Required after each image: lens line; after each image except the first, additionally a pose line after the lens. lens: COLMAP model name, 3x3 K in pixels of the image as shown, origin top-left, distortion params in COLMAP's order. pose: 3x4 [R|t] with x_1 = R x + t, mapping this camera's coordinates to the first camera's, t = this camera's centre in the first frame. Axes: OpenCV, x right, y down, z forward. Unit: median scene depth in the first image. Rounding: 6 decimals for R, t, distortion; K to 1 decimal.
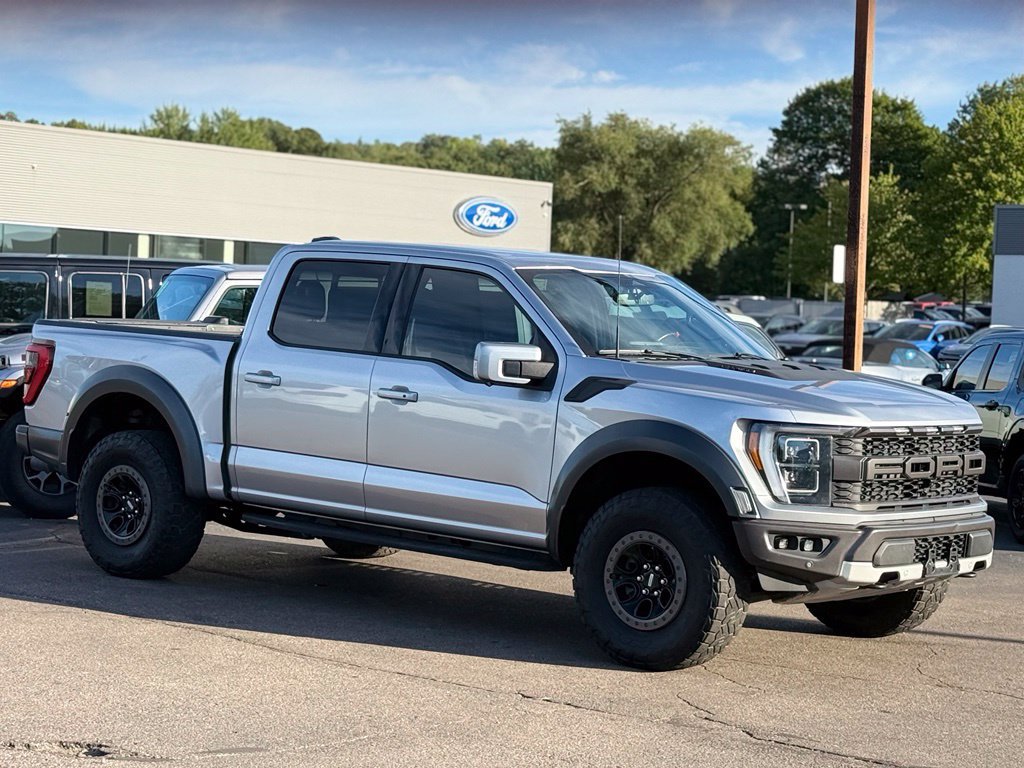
lens RADIAL K [[2146.3, 0, 512.0], [0, 2146.3, 384.0], [0, 0, 1]] dist [0.150922, 0.056194]
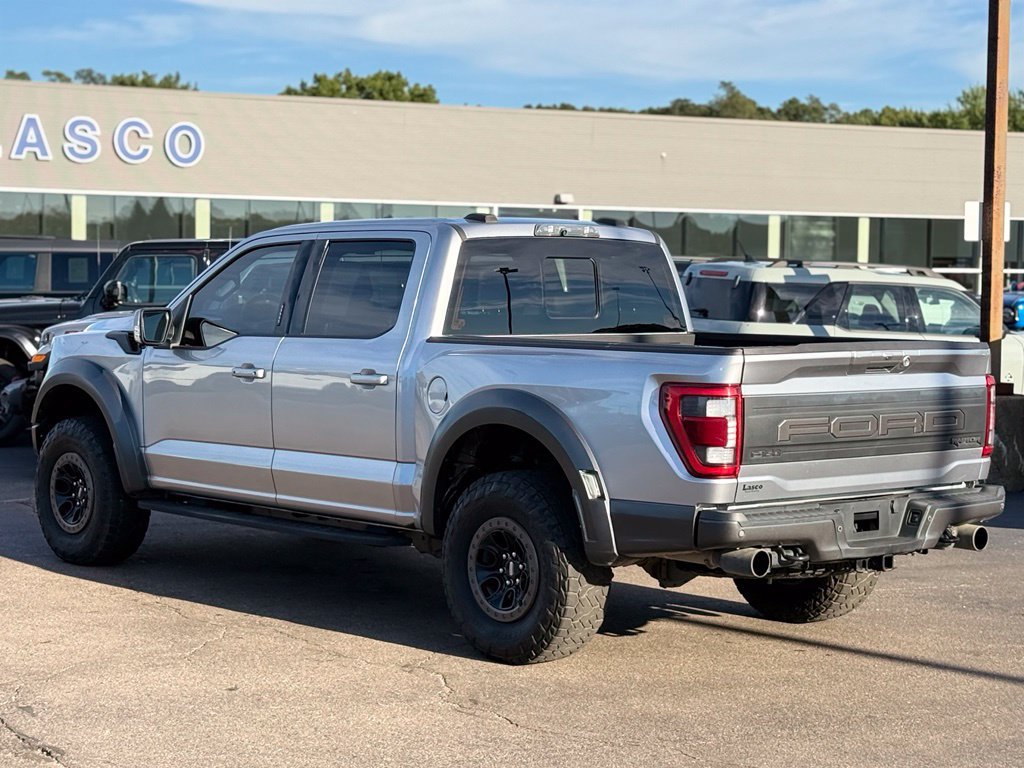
lens RADIAL K [[2058.9, 0, 512.0], [0, 2058.9, 384.0], [0, 0, 1]] dist [0.109451, 0.070799]
pose [[0.923652, -0.005895, -0.383187, 0.059749], [0.010478, 0.999896, 0.009874, 0.000721], [0.383089, -0.013136, 0.923618, 0.018736]]
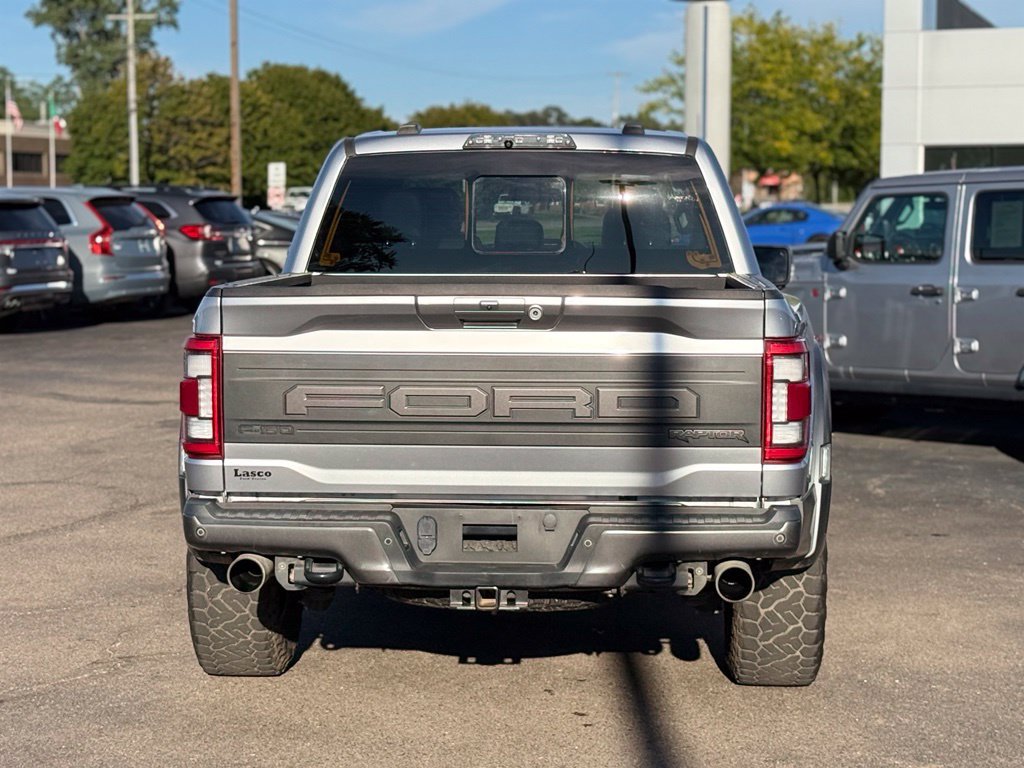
lens RADIAL K [[2146.3, 0, 512.0], [0, 2146.3, 384.0], [0, 0, 1]] dist [0.150922, 0.056194]
pose [[0.398393, 0.036888, -0.916473, 0.101857], [-0.016981, 0.999316, 0.032841, 0.000829], [0.917058, 0.002479, 0.398747, 0.084064]]
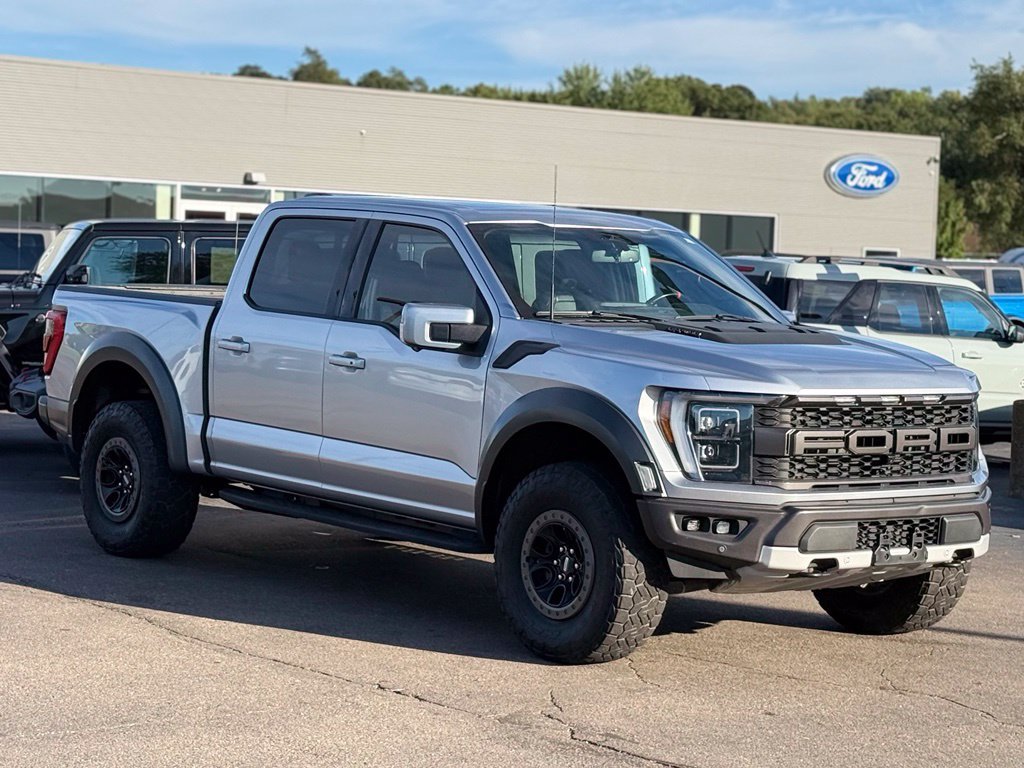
lens RADIAL K [[2326.0, 0, 512.0], [0, 2326.0, 384.0], [0, 0, 1]] dist [0.154618, 0.248014]
pose [[0.981670, 0.000575, -0.190586, 0.023171], [0.001110, 0.999961, 0.008739, 0.000665], [0.190584, -0.008790, 0.981632, 0.003318]]
